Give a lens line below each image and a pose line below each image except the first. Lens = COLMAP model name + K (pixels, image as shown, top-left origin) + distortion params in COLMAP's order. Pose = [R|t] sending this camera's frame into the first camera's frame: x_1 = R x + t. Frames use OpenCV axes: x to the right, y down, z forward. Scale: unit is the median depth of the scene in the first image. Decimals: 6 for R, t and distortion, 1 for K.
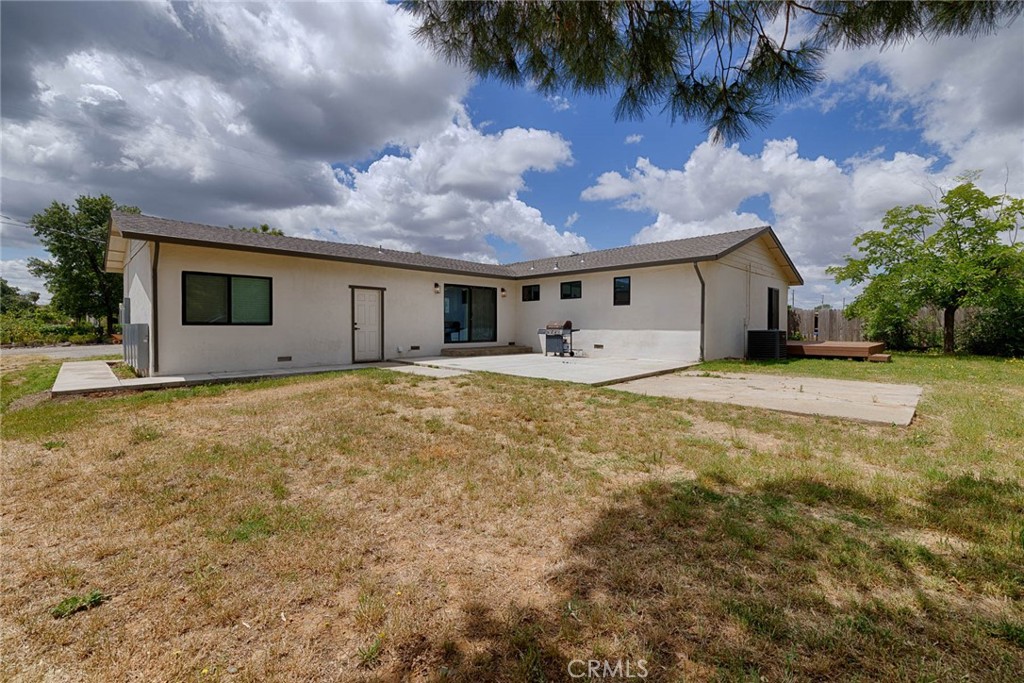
lens RADIAL K [[442.3, 0, 510.3], [0, 442.3, 336.9], [0, 0, 1]] dist [-0.001140, 0.000575]
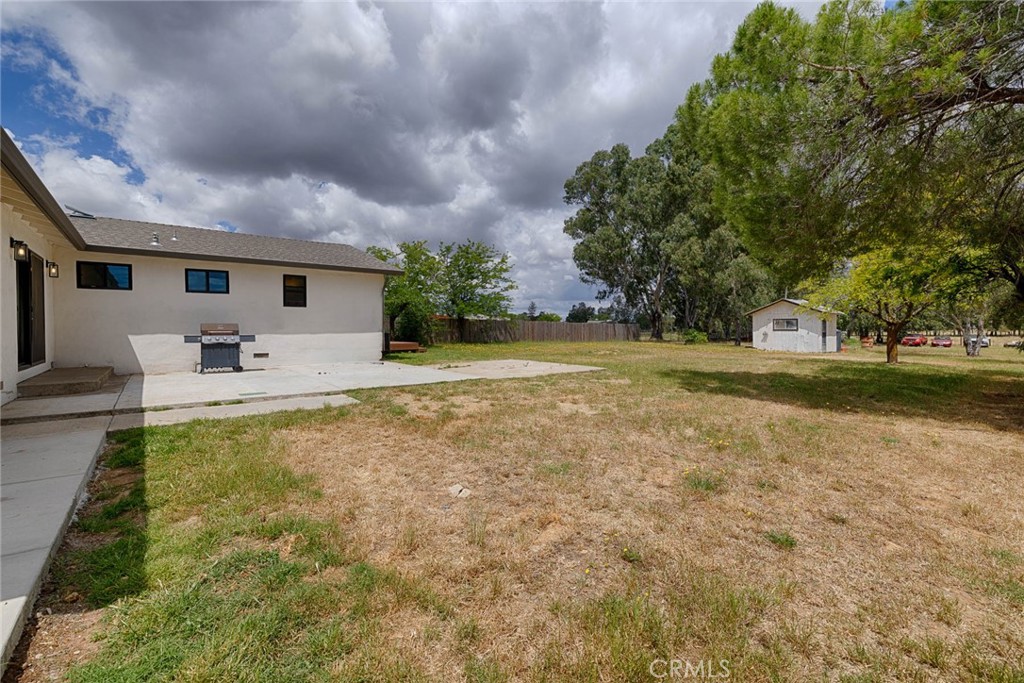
lens RADIAL K [[442.3, 0, 504.0], [0, 442.3, 325.5], [0, 0, 1]] dist [-0.001140, 0.000575]
pose [[0.082503, -0.001302, 0.996590, -0.538712], [0.028727, 0.999587, -0.001072, -0.018350], [-0.996177, 0.028718, 0.082506, 0.463252]]
